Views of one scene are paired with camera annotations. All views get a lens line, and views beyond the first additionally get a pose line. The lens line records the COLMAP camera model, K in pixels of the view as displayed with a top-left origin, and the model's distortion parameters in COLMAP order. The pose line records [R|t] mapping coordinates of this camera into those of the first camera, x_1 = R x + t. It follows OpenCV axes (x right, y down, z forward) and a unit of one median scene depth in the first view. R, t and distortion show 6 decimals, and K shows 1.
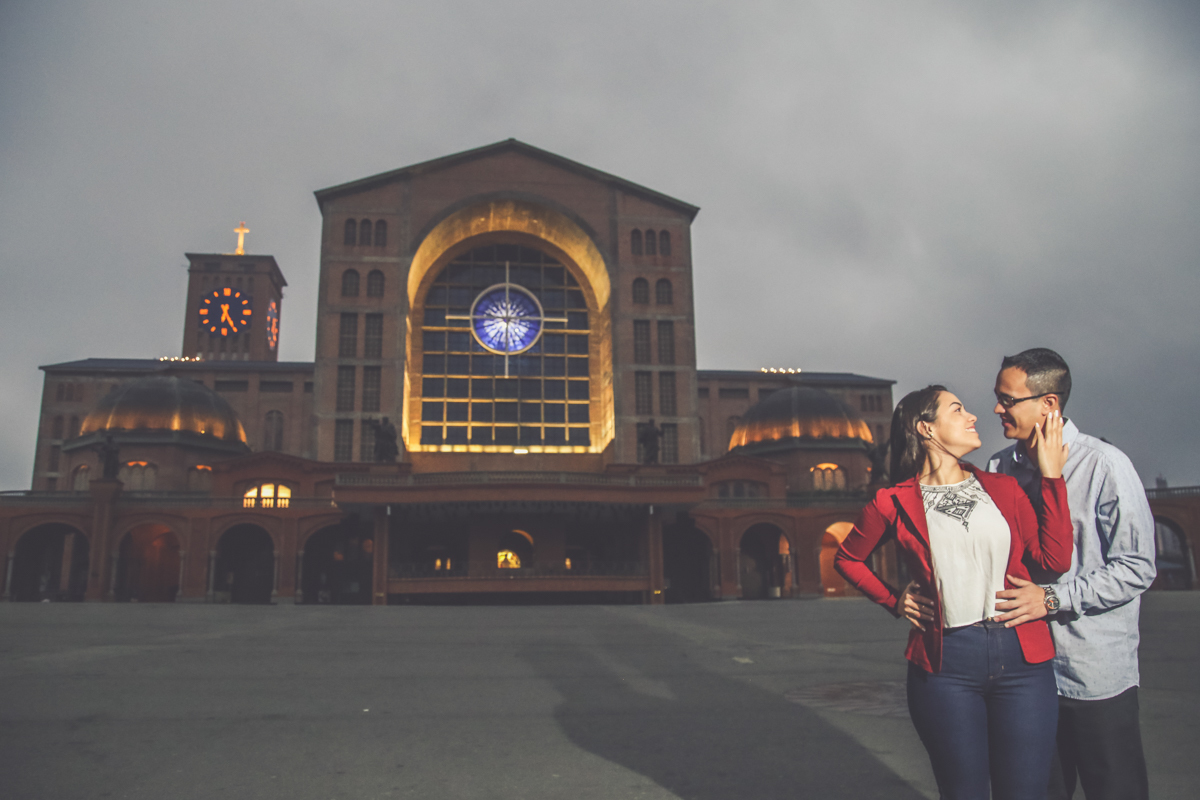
lens RADIAL K [[946.7, 0, 600.0], [0, 946.7, 400.0], [0, 0, 1]] dist [-0.006185, 0.000632]
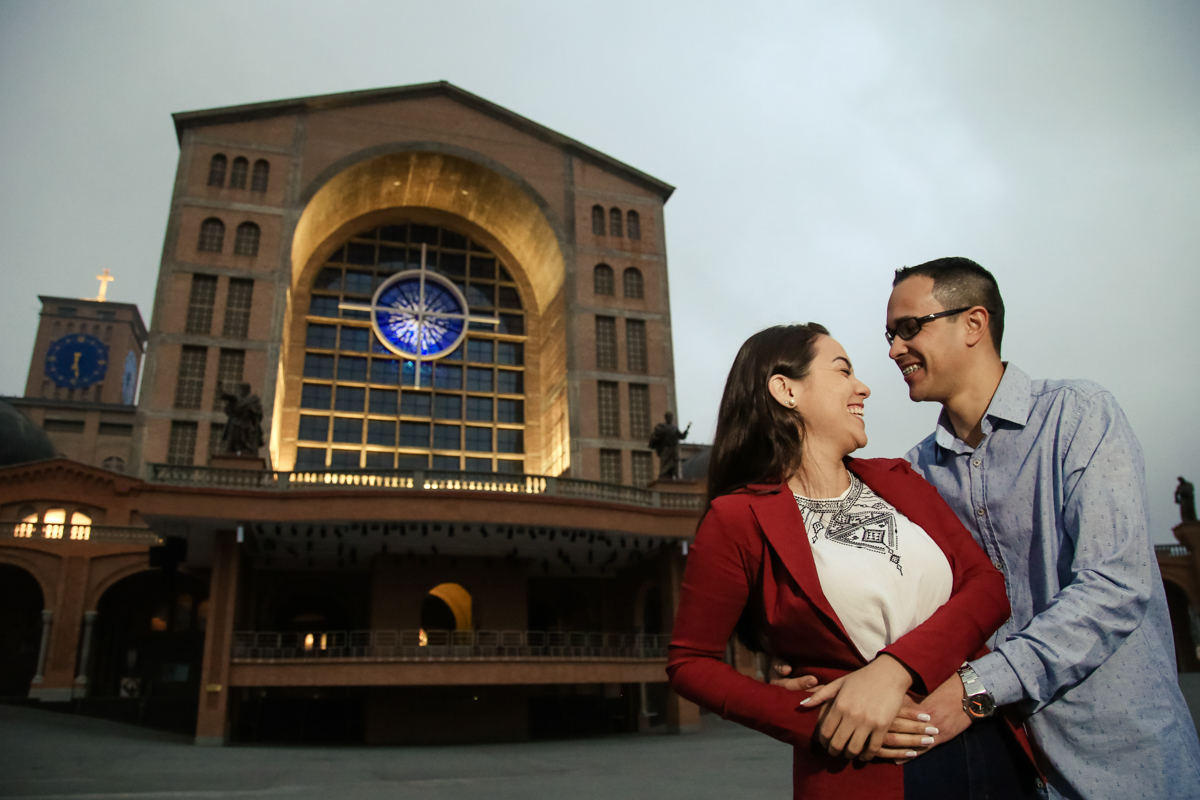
lens RADIAL K [[861.7, 0, 588.8], [0, 861.7, 400.5], [0, 0, 1]] dist [-0.104902, 0.070610]
pose [[0.987426, 0.045610, 0.151362, -0.068593], [-0.027804, 0.992656, -0.117734, 0.063025], [-0.155620, 0.112045, 0.981442, 0.323345]]
